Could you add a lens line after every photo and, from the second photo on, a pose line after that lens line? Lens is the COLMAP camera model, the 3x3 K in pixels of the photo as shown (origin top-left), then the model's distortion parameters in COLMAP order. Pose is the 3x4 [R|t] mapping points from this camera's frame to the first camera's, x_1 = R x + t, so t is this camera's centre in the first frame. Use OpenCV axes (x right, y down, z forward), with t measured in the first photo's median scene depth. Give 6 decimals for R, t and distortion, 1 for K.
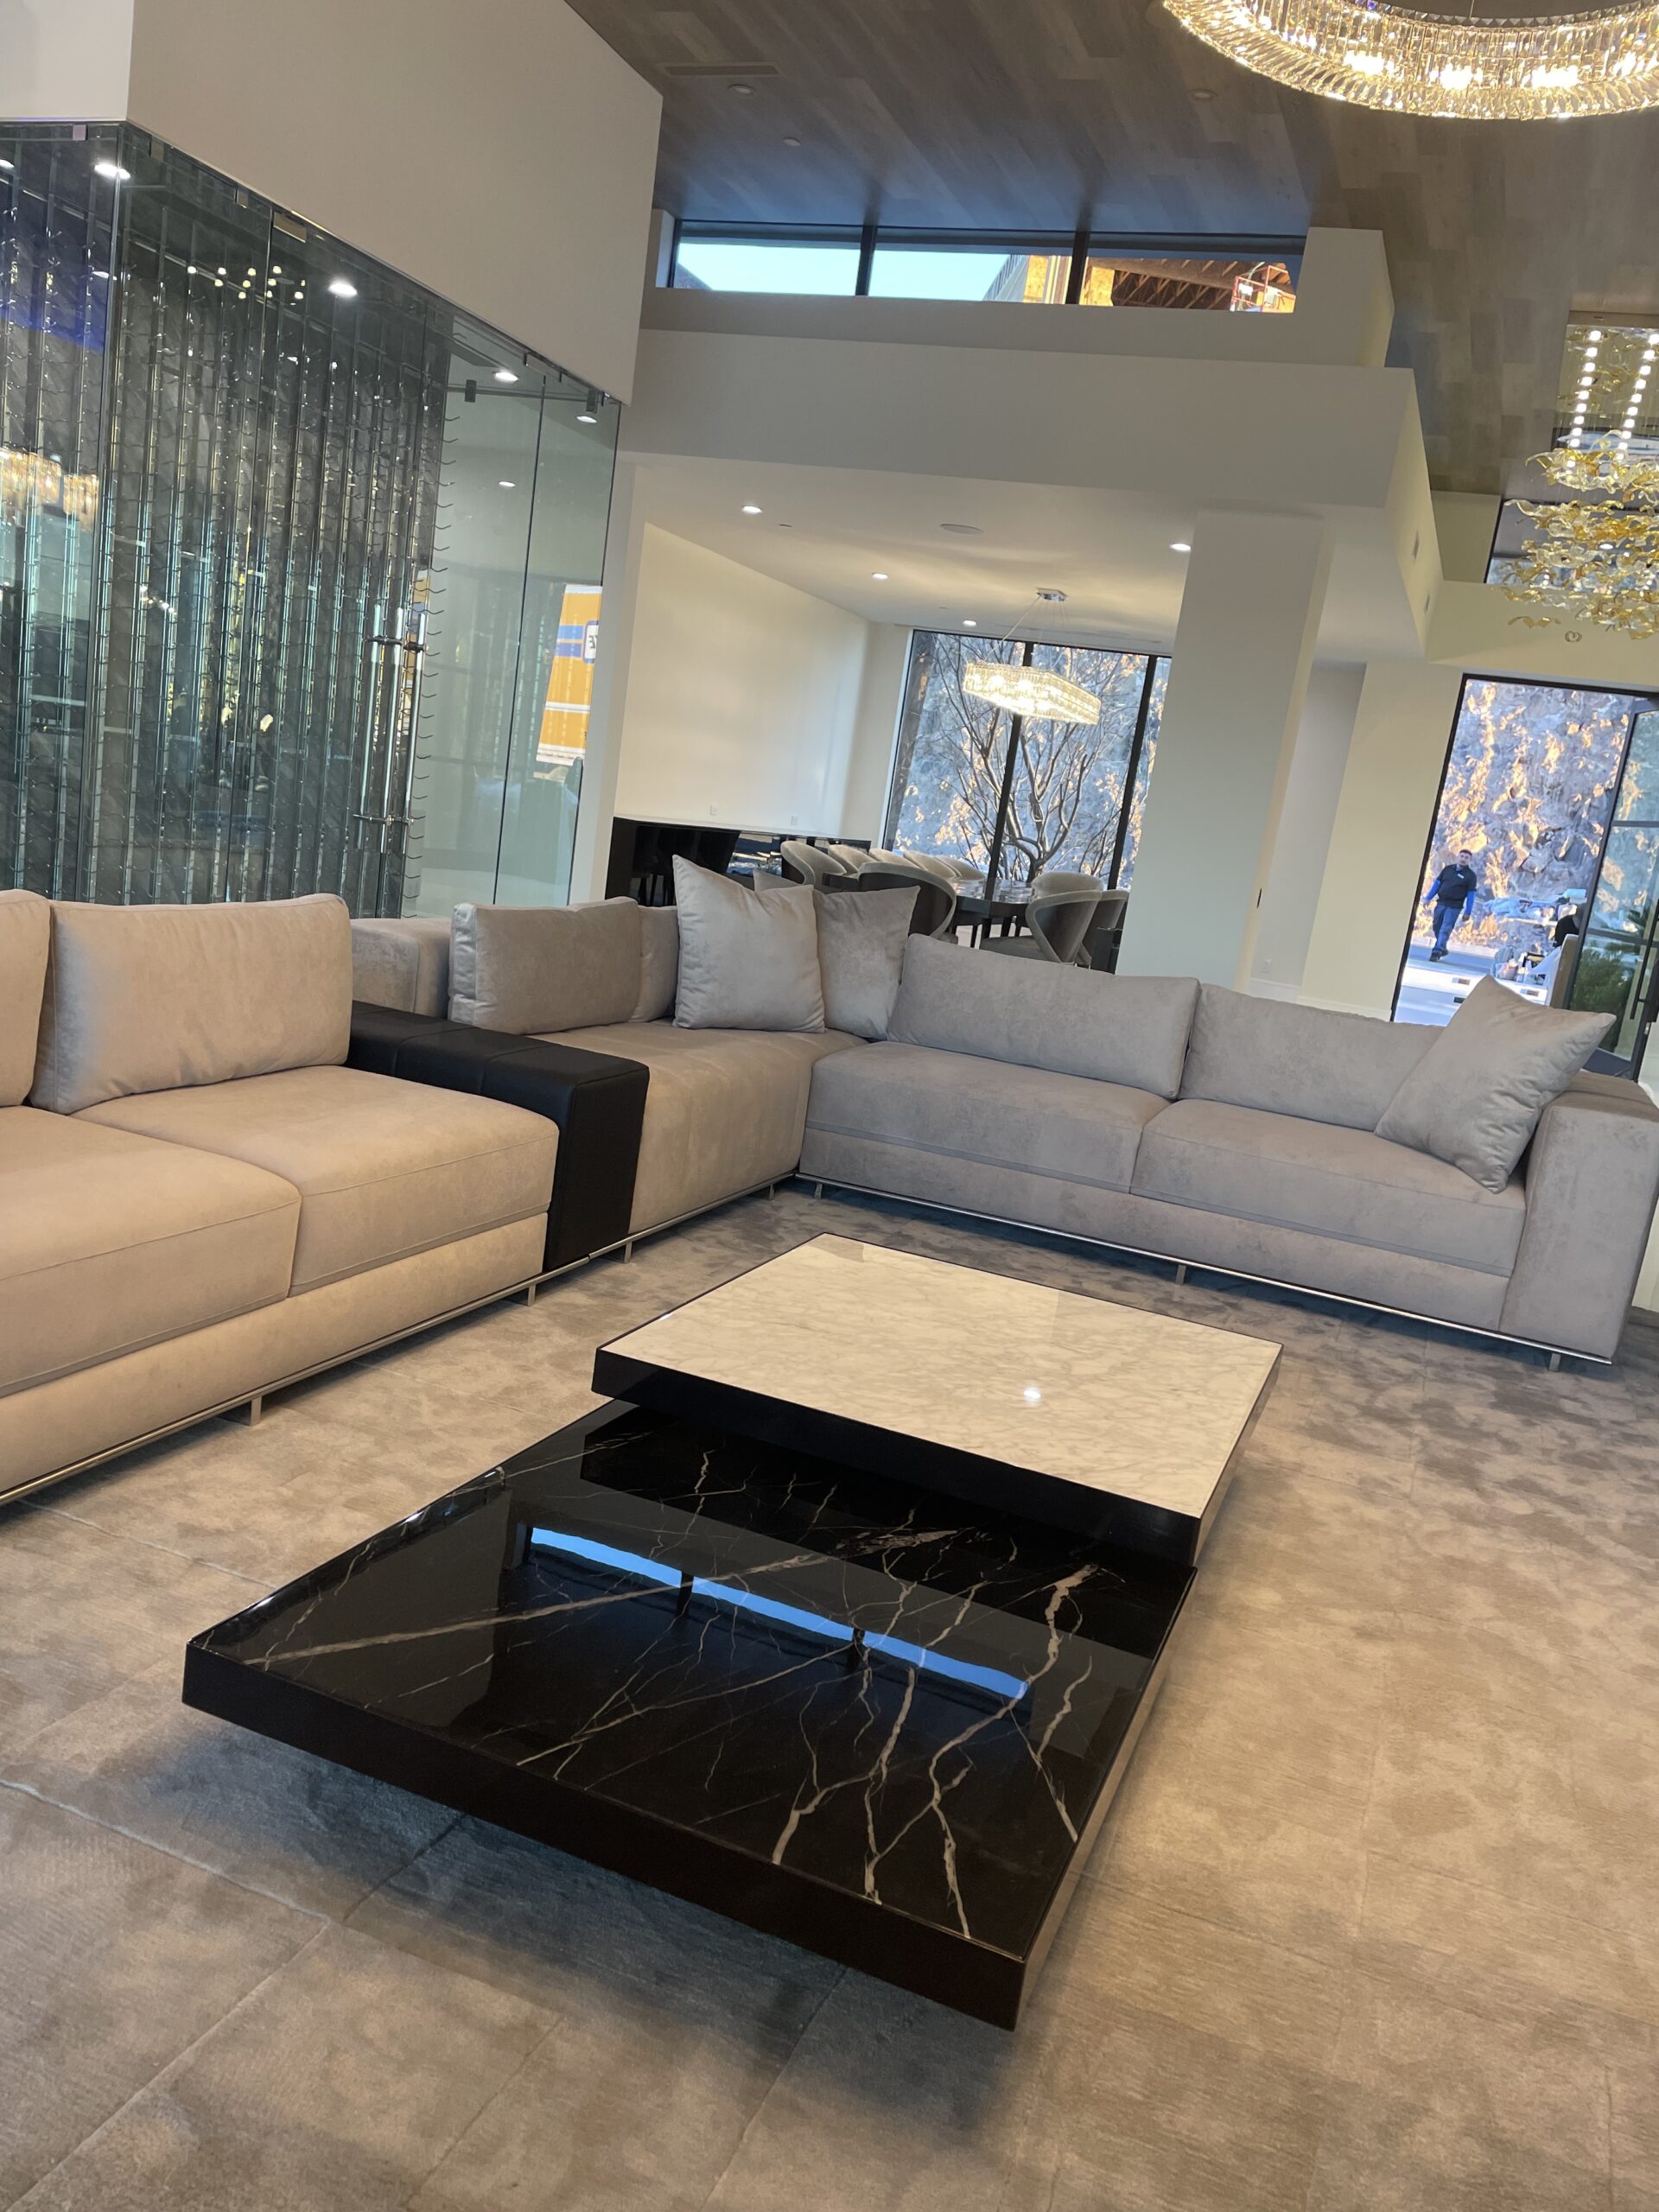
lens RADIAL K [[1690.3, 0, 818.2], [0, 1690.3, 1100.3], [0, 0, 1]] dist [0.095334, -0.112841]
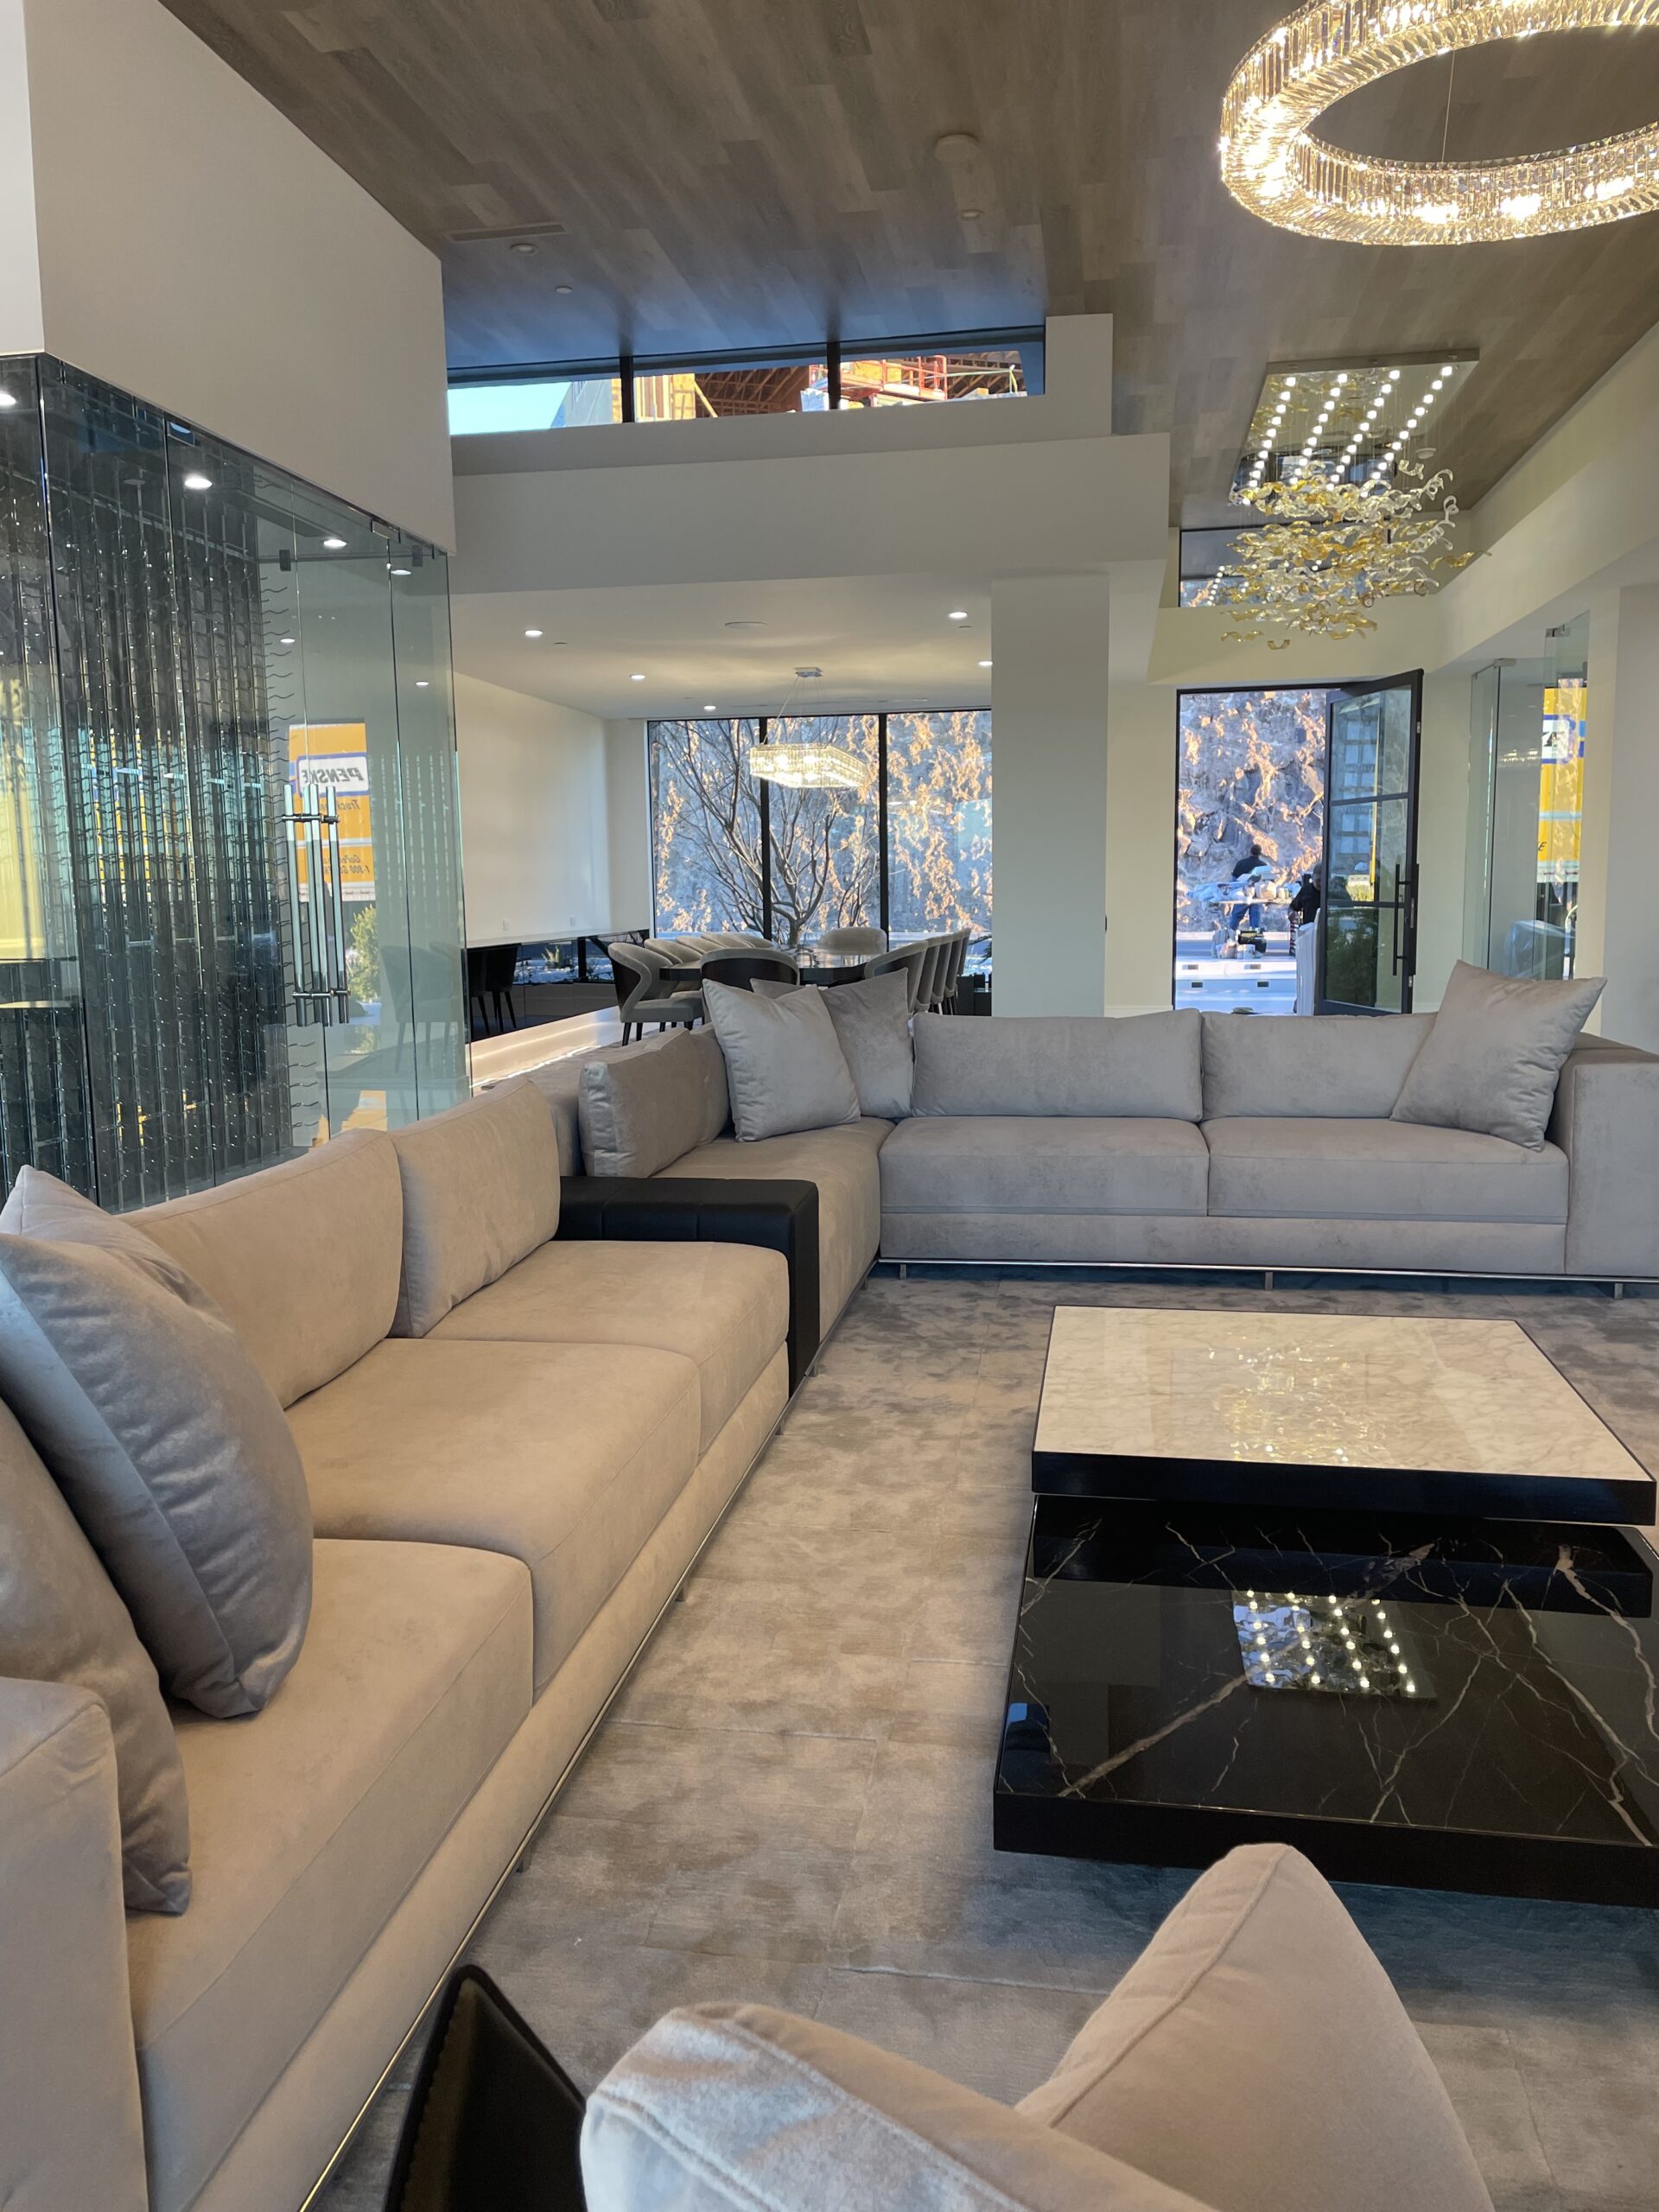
lens RADIAL K [[1690.7, 0, 793.9], [0, 1690.7, 1074.3], [0, 0, 1]] dist [0.114138, -0.161035]
pose [[0.968688, -0.180523, 0.170454, -0.219848], [0.189524, 0.981142, -0.037963, -0.038482], [-0.160387, 0.069080, 0.984634, -0.021514]]
